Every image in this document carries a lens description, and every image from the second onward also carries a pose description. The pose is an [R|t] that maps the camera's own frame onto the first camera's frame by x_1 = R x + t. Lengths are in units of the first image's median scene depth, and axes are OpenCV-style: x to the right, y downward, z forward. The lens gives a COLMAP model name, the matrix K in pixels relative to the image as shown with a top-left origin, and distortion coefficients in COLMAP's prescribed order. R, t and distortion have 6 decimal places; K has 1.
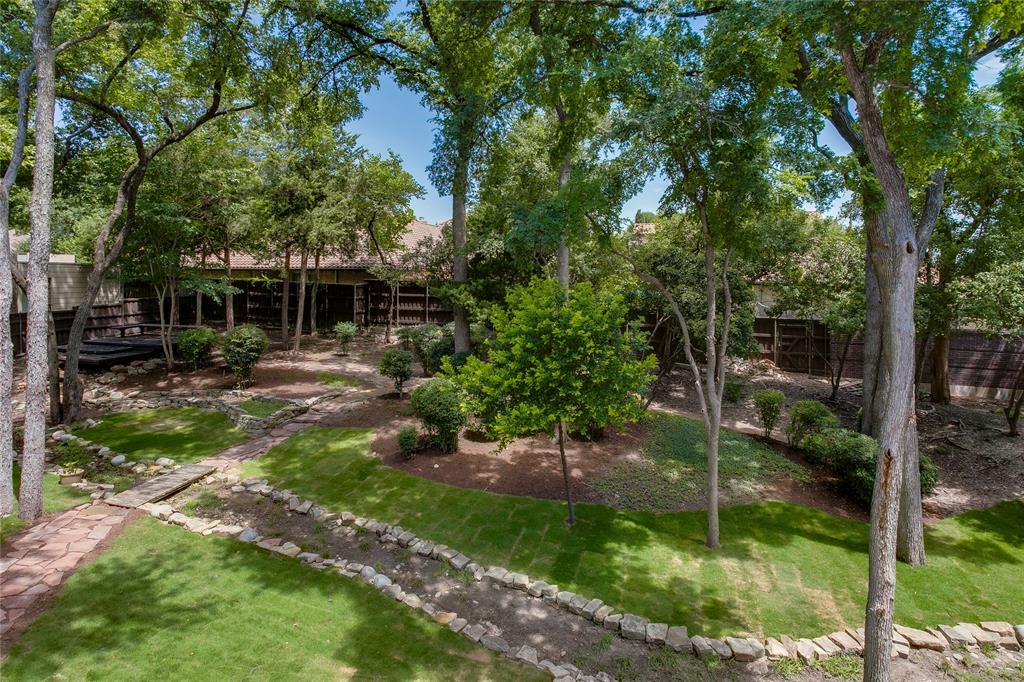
lens RADIAL K [[507.3, 0, 507.8], [0, 507.3, 335.1], [0, 0, 1]] dist [-0.058620, 0.027610]
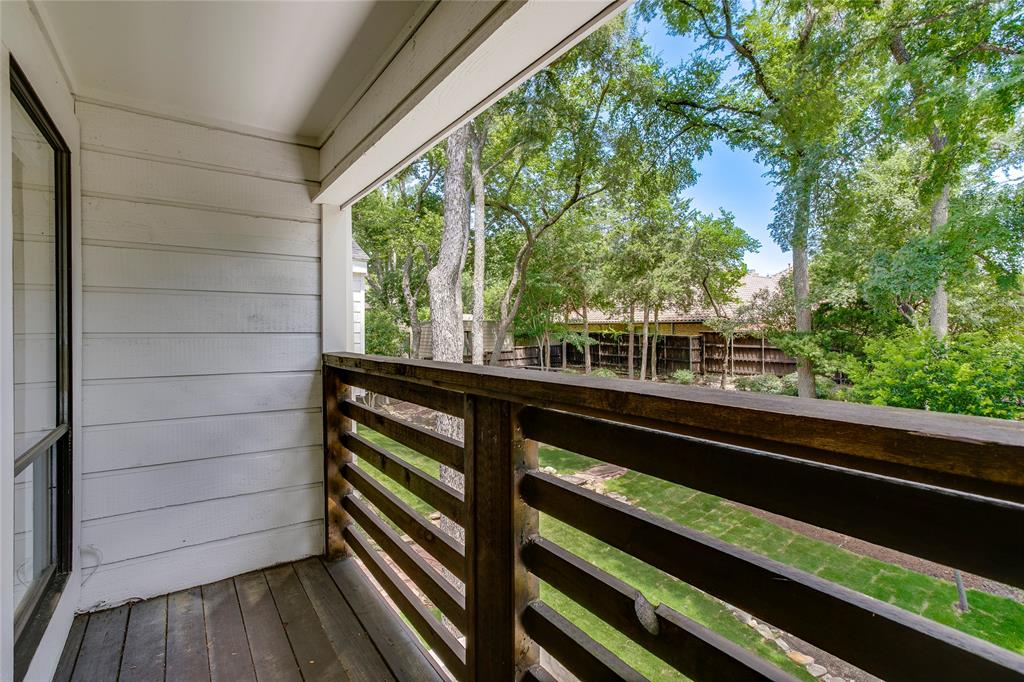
lens RADIAL K [[503.8, 0, 512.0], [0, 503.8, 341.0], [0, 0, 1]] dist [-0.027348, 0.027967]
pose [[0.832802, 0.001555, -0.553568, -0.023933], [-0.053609, 0.995522, -0.077854, 0.015440], [0.550969, 0.094514, 0.829157, -0.109026]]
